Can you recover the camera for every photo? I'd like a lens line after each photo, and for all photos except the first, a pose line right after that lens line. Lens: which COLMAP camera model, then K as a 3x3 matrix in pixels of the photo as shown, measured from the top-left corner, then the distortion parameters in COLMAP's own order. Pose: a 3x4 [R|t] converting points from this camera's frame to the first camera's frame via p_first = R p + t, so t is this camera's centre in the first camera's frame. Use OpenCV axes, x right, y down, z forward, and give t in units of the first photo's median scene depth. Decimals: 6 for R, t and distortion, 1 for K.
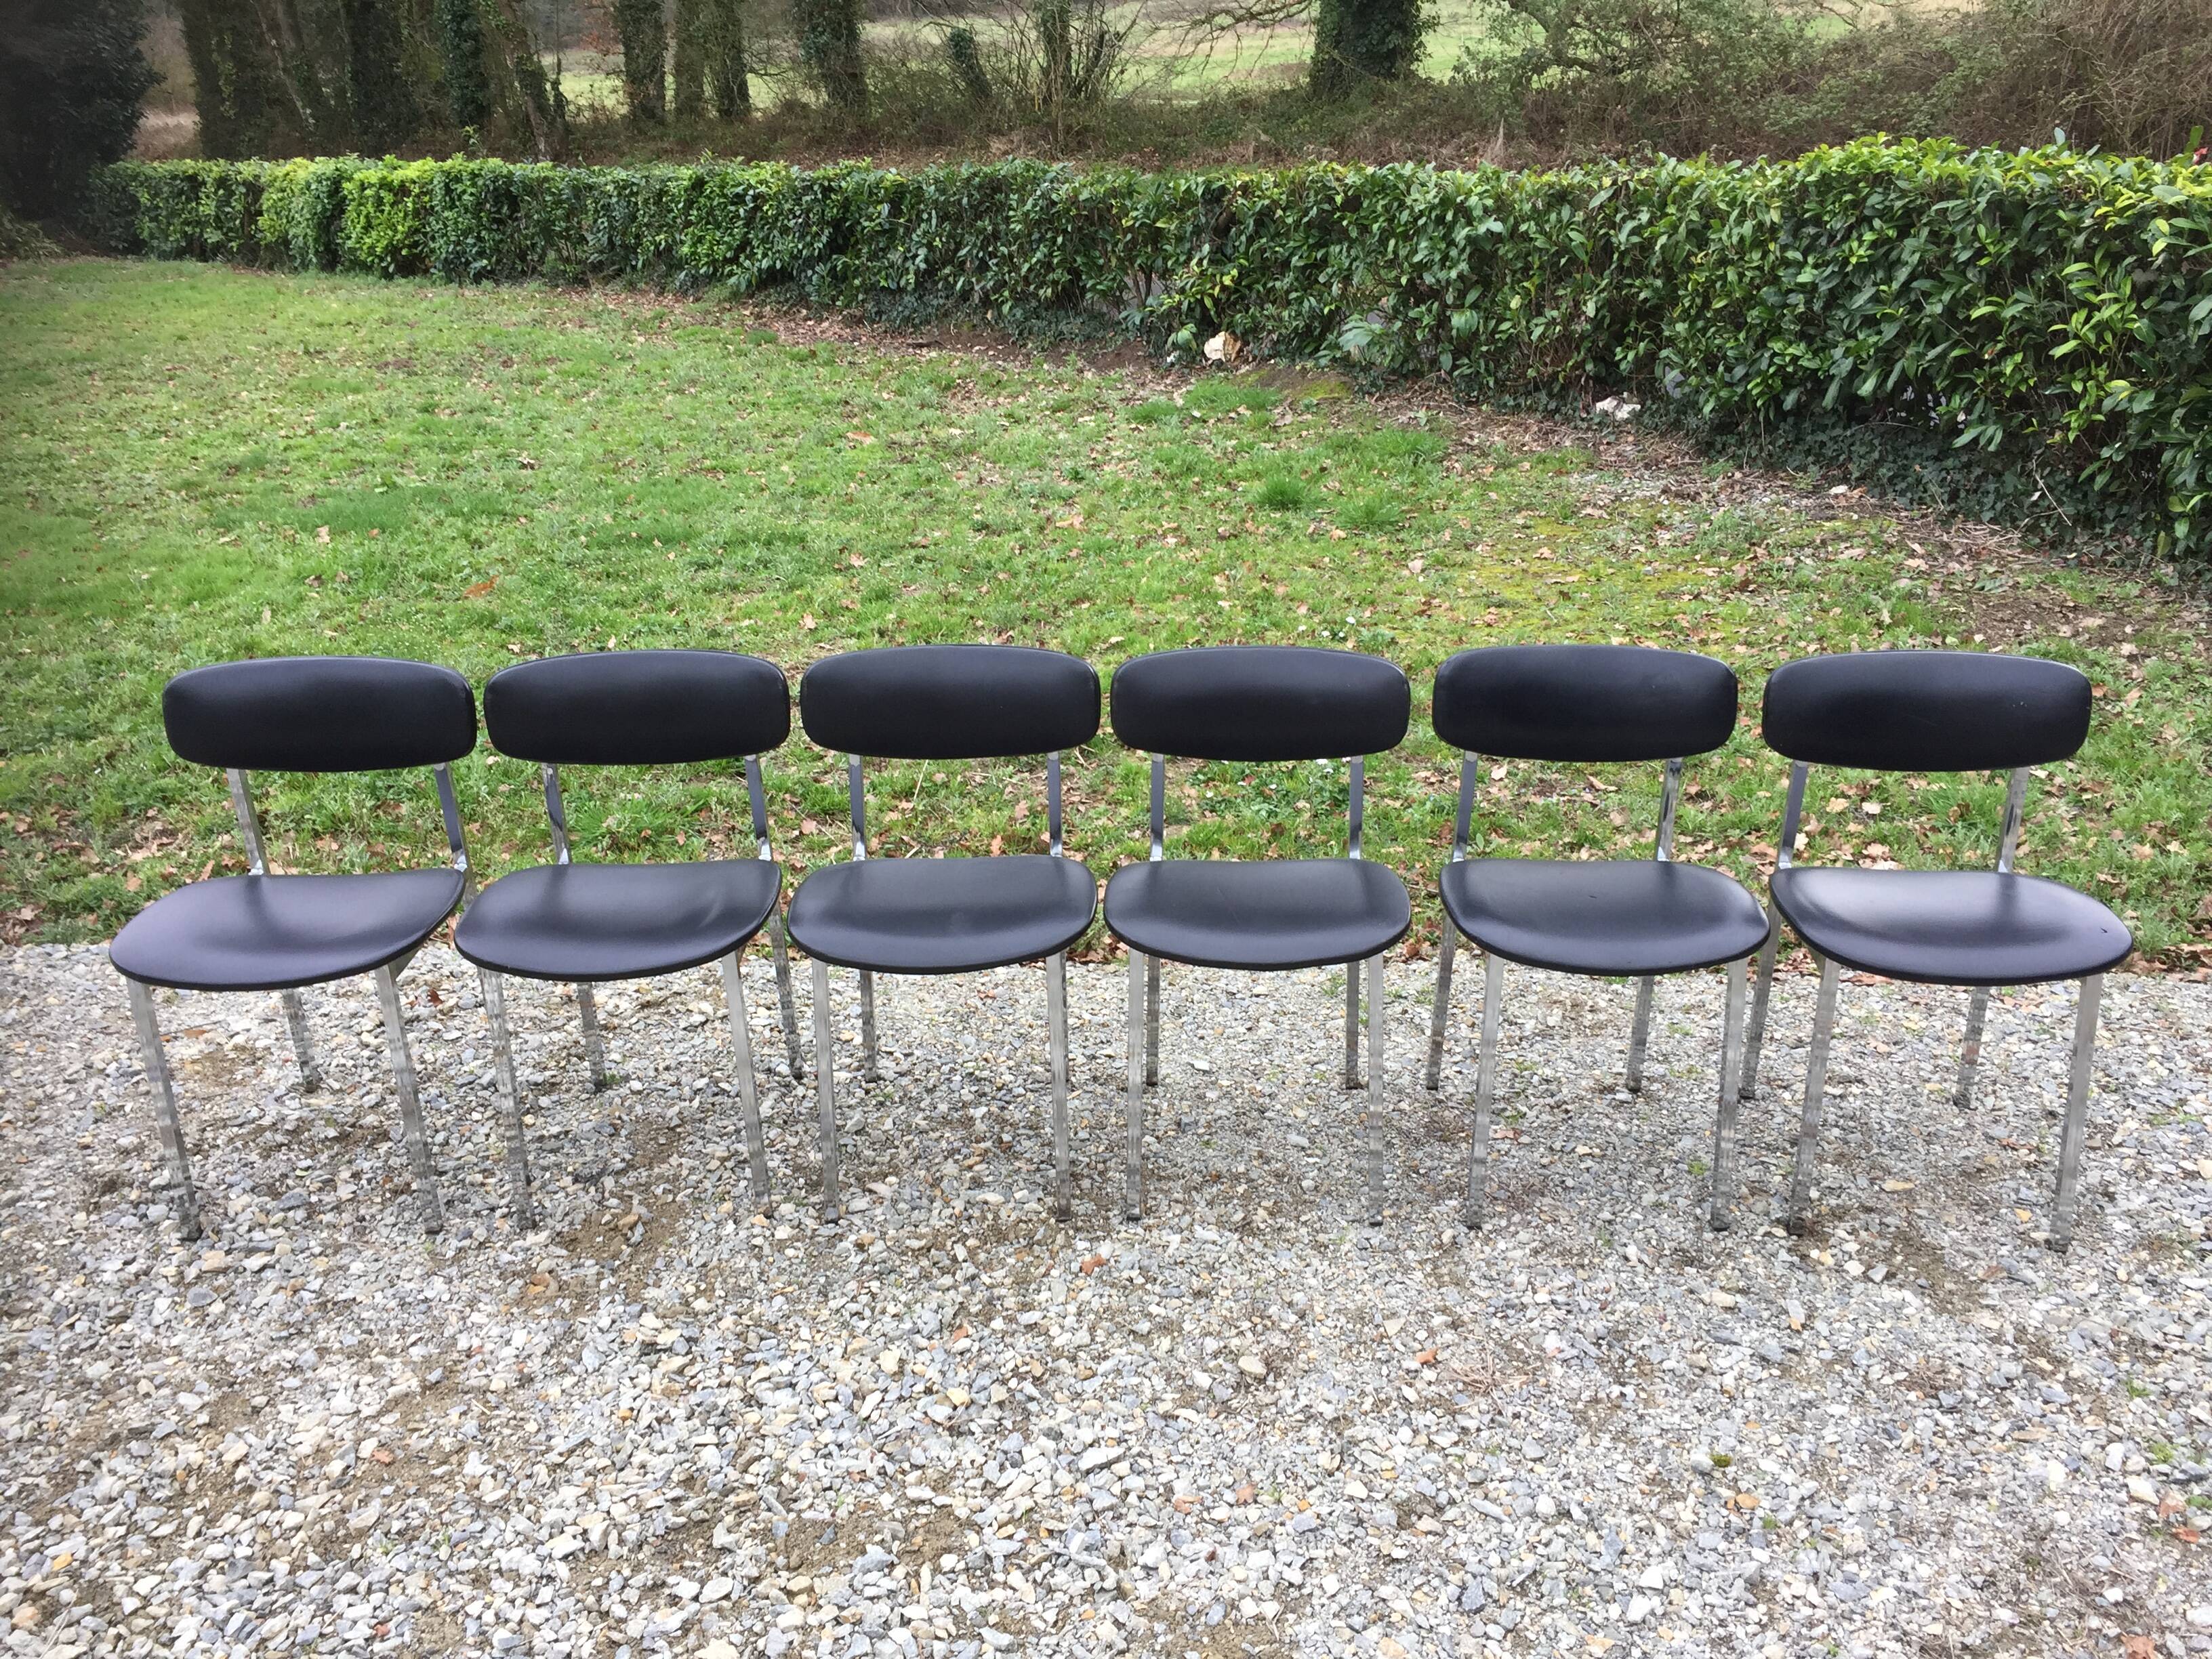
lens RADIAL K [[1943.7, 0, 1159.0], [0, 1943.7, 832.9], [0, 0, 1]] dist [0.085623, -0.113970]
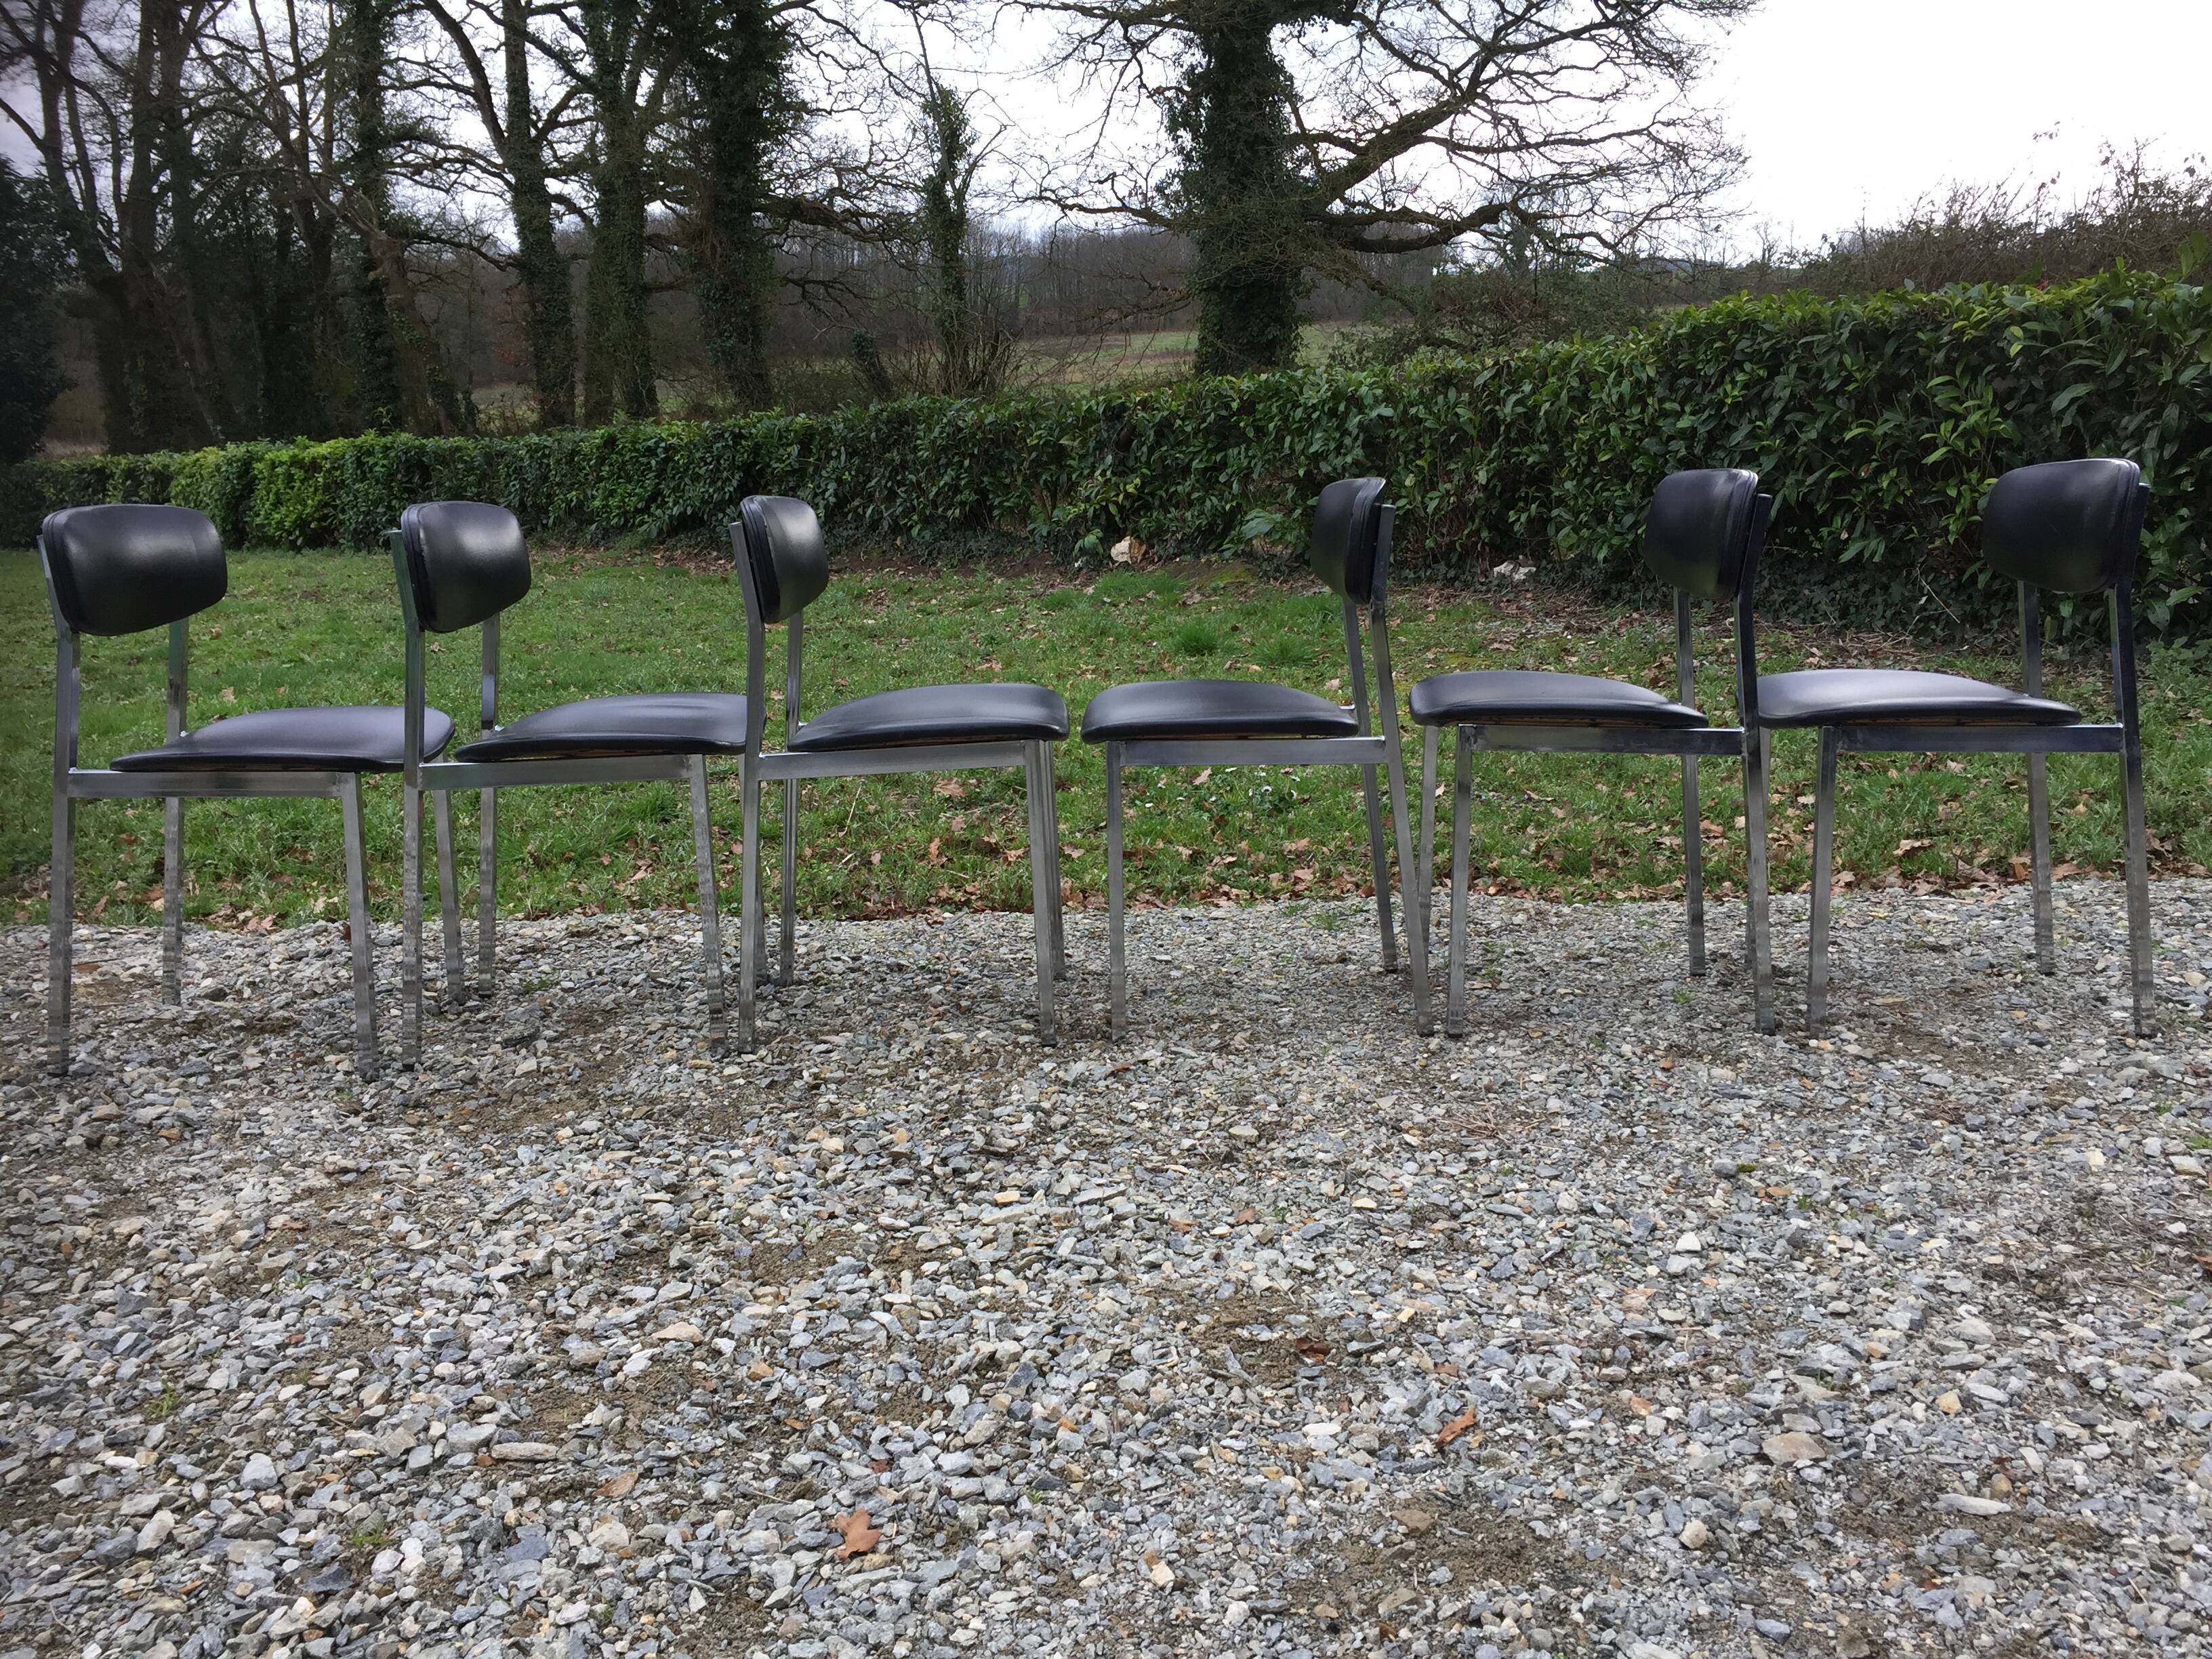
lens RADIAL K [[1943.7, 0, 1161.8], [0, 1943.7, 800.3], [0, 0, 1]] dist [0.085623, -0.113970]
pose [[0.998261, -0.027256, 0.052260, -0.017624], [0.035622, 0.985396, -0.166509, 0.133634], [-0.046958, 0.168081, 0.984654, 0.025759]]
